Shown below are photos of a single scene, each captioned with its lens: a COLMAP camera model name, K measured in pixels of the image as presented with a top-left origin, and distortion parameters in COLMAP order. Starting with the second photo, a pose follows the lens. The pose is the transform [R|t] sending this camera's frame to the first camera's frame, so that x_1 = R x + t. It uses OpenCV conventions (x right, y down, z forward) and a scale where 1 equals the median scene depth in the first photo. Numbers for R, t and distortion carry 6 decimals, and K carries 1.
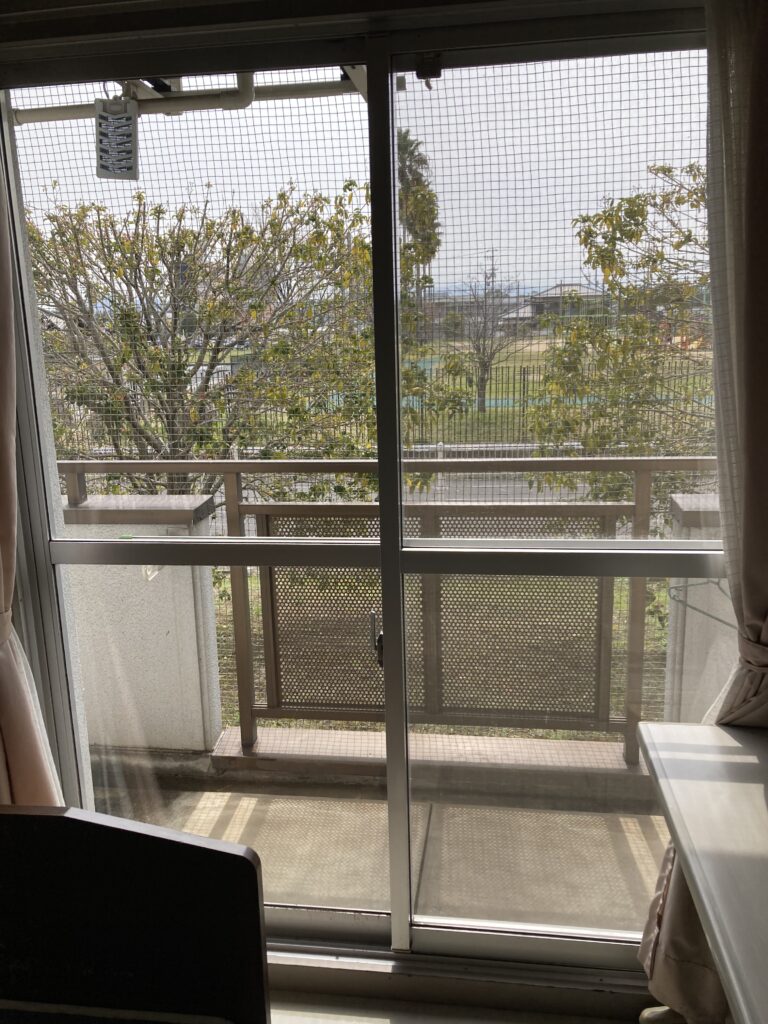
lens RADIAL K [[840.1, 0, 384.0], [0, 840.1, 512.0], [0, 0, 1]] dist [0.033039, -0.018183]
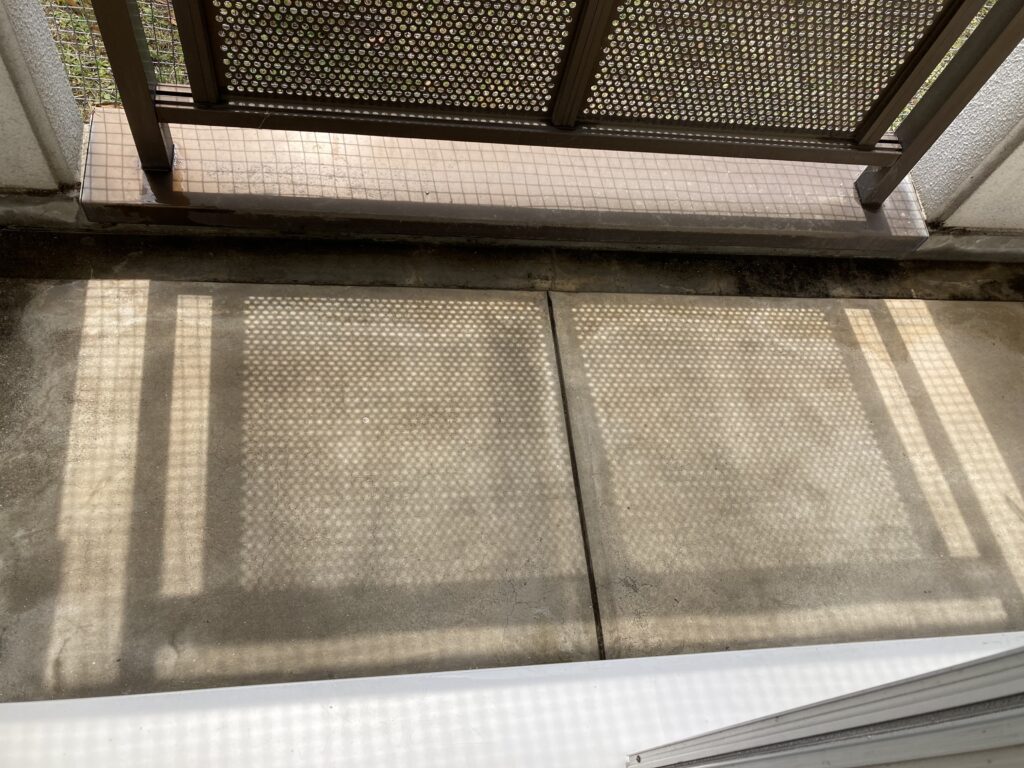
lens RADIAL K [[840.1, 0, 512.0], [0, 840.1, 379.9], [0, 0, 1]] dist [0.033039, -0.018183]
pose [[0.954041, -0.102929, 0.281444, -0.128661], [-0.151575, 0.644428, 0.749491, -0.029547], [-0.258515, -0.757706, 0.599210, 0.633128]]
